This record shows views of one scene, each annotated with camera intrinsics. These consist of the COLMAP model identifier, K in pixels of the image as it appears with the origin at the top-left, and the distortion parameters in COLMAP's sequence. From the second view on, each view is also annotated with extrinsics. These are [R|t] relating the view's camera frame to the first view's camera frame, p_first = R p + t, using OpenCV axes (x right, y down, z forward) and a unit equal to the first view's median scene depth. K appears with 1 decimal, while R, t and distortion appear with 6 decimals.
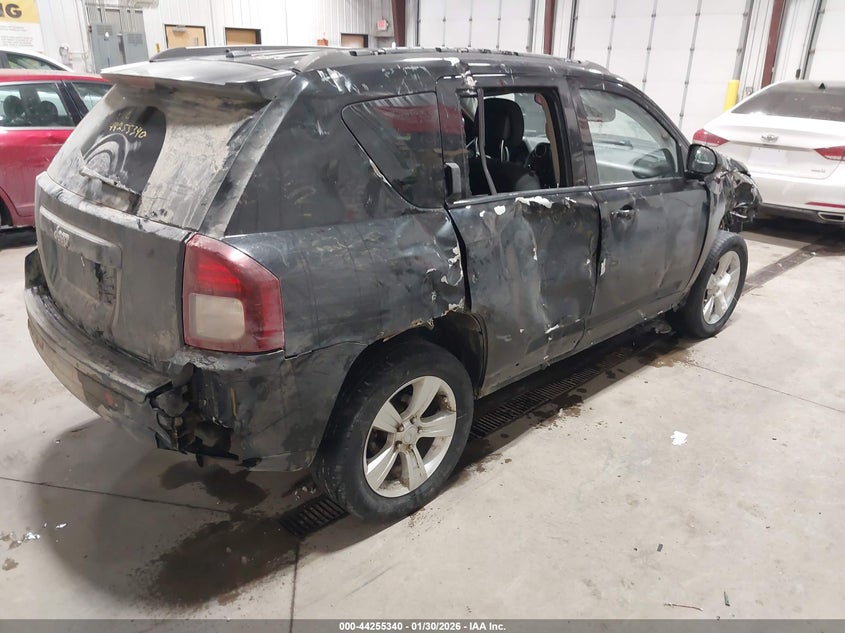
lens RADIAL K [[672.5, 0, 407.9], [0, 672.5, 317.8], [0, 0, 1]] dist [0.001982, -0.005759]
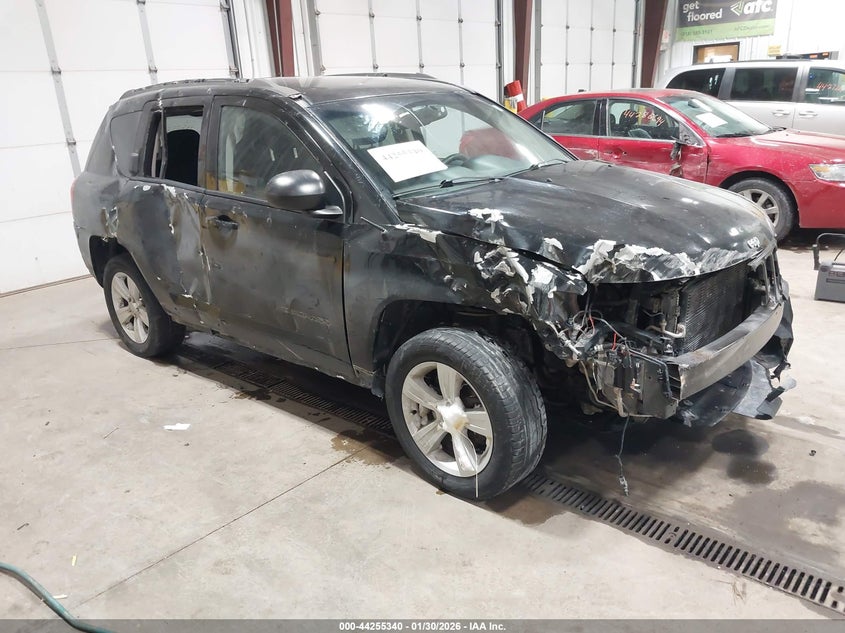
lens RADIAL K [[672.5, 0, 407.9], [0, 672.5, 317.8], [0, 0, 1]] dist [0.001982, -0.005759]
pose [[0.115587, 0.316927, -0.941380, 1.245649], [-0.324261, 0.907851, 0.265824, -0.352973], [0.938879, 0.274527, 0.207703, 0.962390]]
